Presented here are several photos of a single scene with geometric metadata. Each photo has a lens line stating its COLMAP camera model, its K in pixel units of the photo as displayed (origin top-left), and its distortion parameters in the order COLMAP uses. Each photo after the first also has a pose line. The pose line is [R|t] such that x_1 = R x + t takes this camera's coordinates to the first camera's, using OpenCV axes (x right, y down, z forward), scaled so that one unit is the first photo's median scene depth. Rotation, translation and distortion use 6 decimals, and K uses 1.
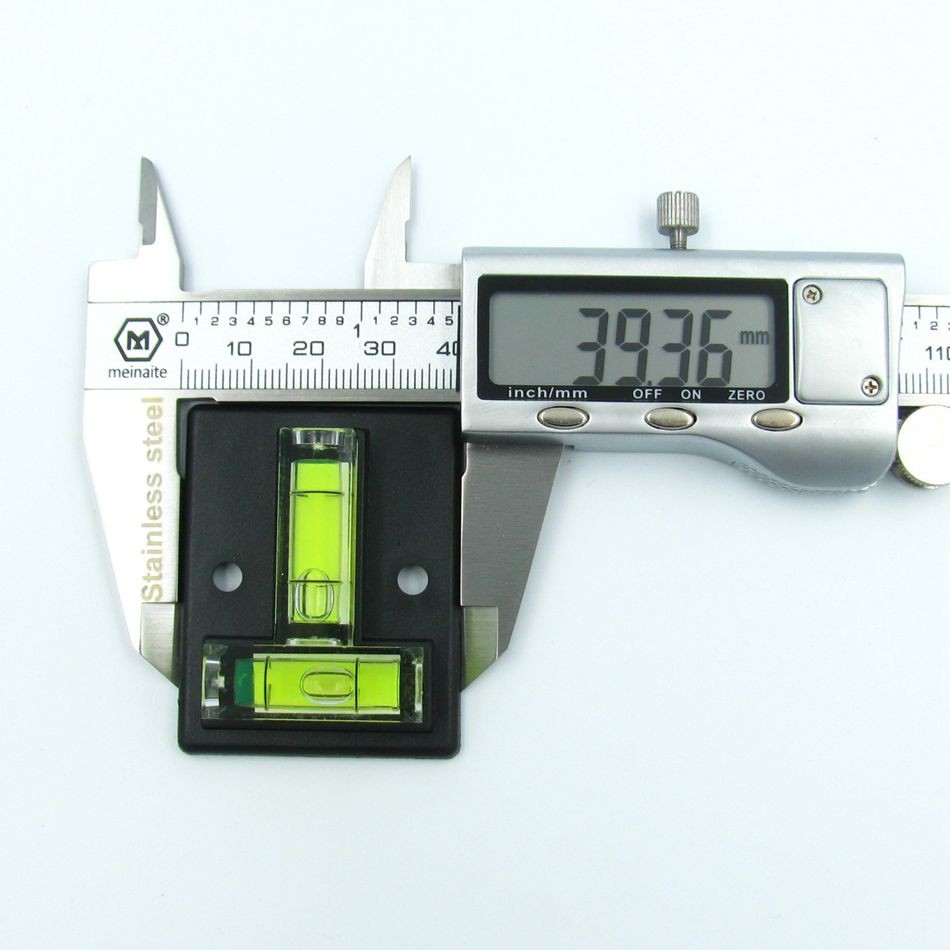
lens RADIAL K [[1635.5, 0, 475.0], [0, 1635.5, 475.0], [0, 0, 1]] dist [0.011008, 0.068060]
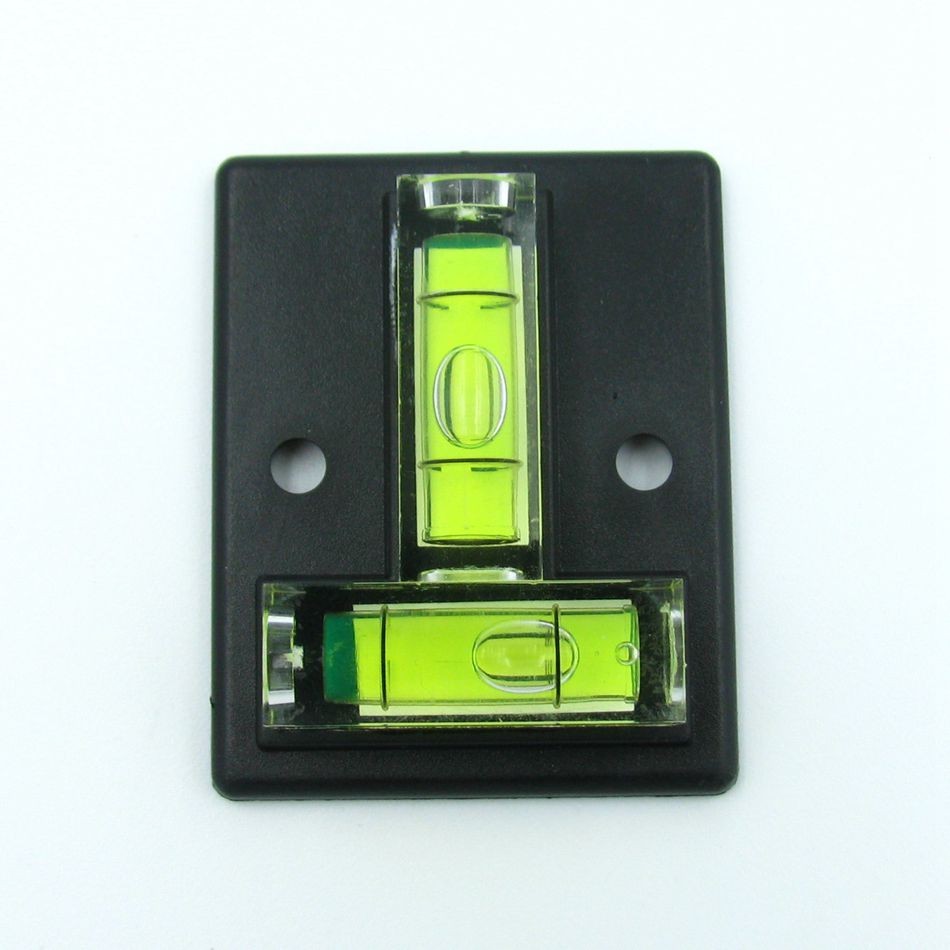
lens RADIAL K [[1635.5, 0, 475.0], [0, 1635.5, 475.0], [0, 0, 1]] dist [0.011008, 0.068060]
pose [[0.999509, -0.025001, 0.018879, -0.105922], [0.025556, 0.999229, -0.029801, 0.084626], [-0.018120, 0.030269, 0.999378, 0.471671]]
